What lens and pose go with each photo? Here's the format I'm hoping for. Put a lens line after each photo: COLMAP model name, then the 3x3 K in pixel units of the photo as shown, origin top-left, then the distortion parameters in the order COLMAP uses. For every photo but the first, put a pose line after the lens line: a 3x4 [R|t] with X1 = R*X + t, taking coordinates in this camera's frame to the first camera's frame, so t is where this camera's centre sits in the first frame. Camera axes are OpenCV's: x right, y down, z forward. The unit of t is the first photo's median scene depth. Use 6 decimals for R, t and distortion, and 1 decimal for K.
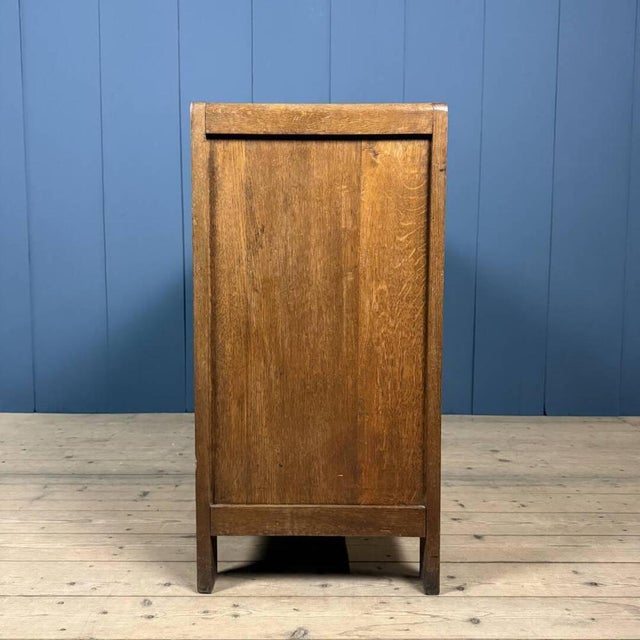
lens RADIAL K [[613.4, 0, 316.1], [0, 613.4, 316.5], [0, 0, 1]] dist [0.021494, 0.000000]
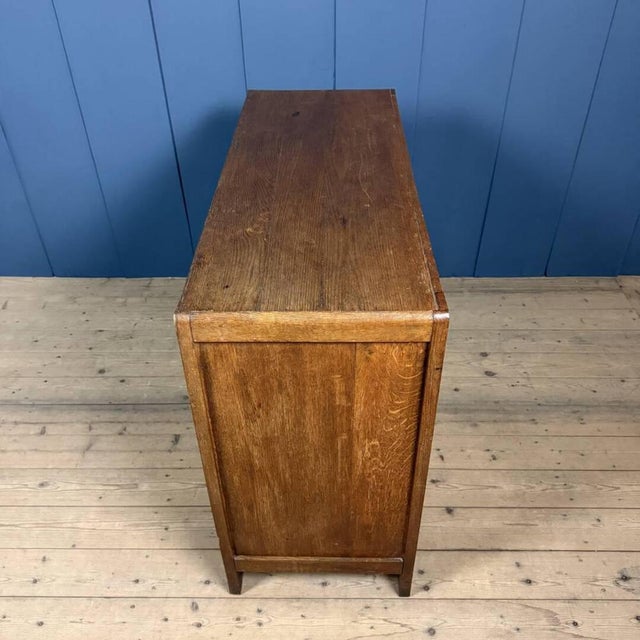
lens RADIAL K [[613.4, 0, 313.8], [0, 613.4, 322.5], [0, 0, 1]] dist [0.021494, 0.000000]
pose [[0.999559, -0.006414, -0.028980, 0.033825], [0.021549, 0.828228, 0.559977, -0.806247], [0.020410, -0.560355, 0.828001, 0.219790]]
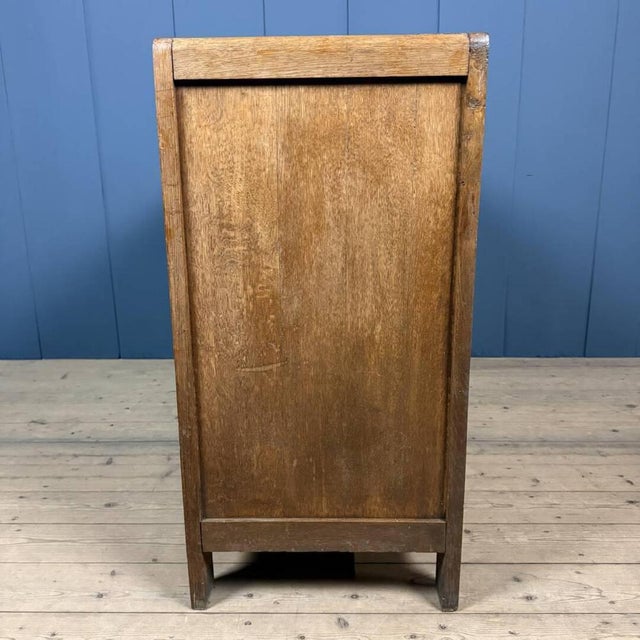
lens RADIAL K [[613.4, 0, 323.7], [0, 613.4, 325.3], [0, 0, 1]] dist [0.021494, 0.000000]
pose [[0.999693, -0.011916, -0.021723, -0.271388], [0.015447, 0.985248, 0.170436, -0.119211], [0.019372, -0.170719, 0.985129, 0.178392]]
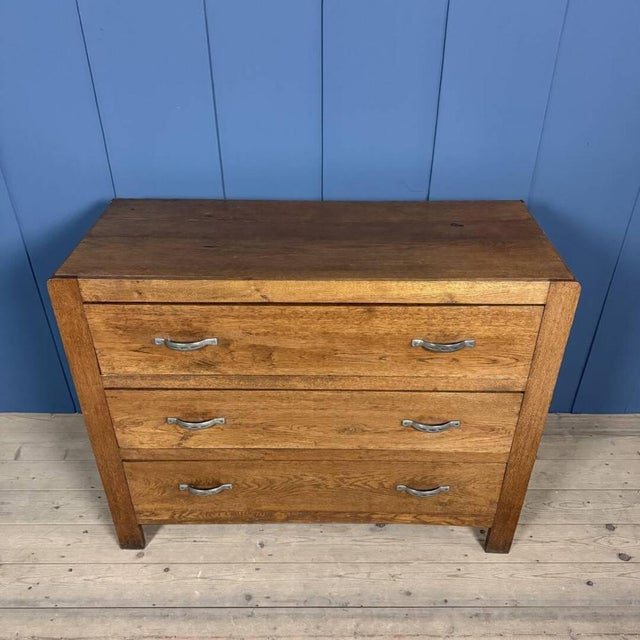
lens RADIAL K [[613.4, 0, 324.7], [0, 613.4, 324.0], [0, 0, 1]] dist [0.021494, 0.000000]
pose [[0.999983, -0.005809, 0.000897, -0.225621], [0.004627, 0.872113, 0.489282, -0.867311], [-0.003624, -0.489269, 0.872125, 0.655776]]
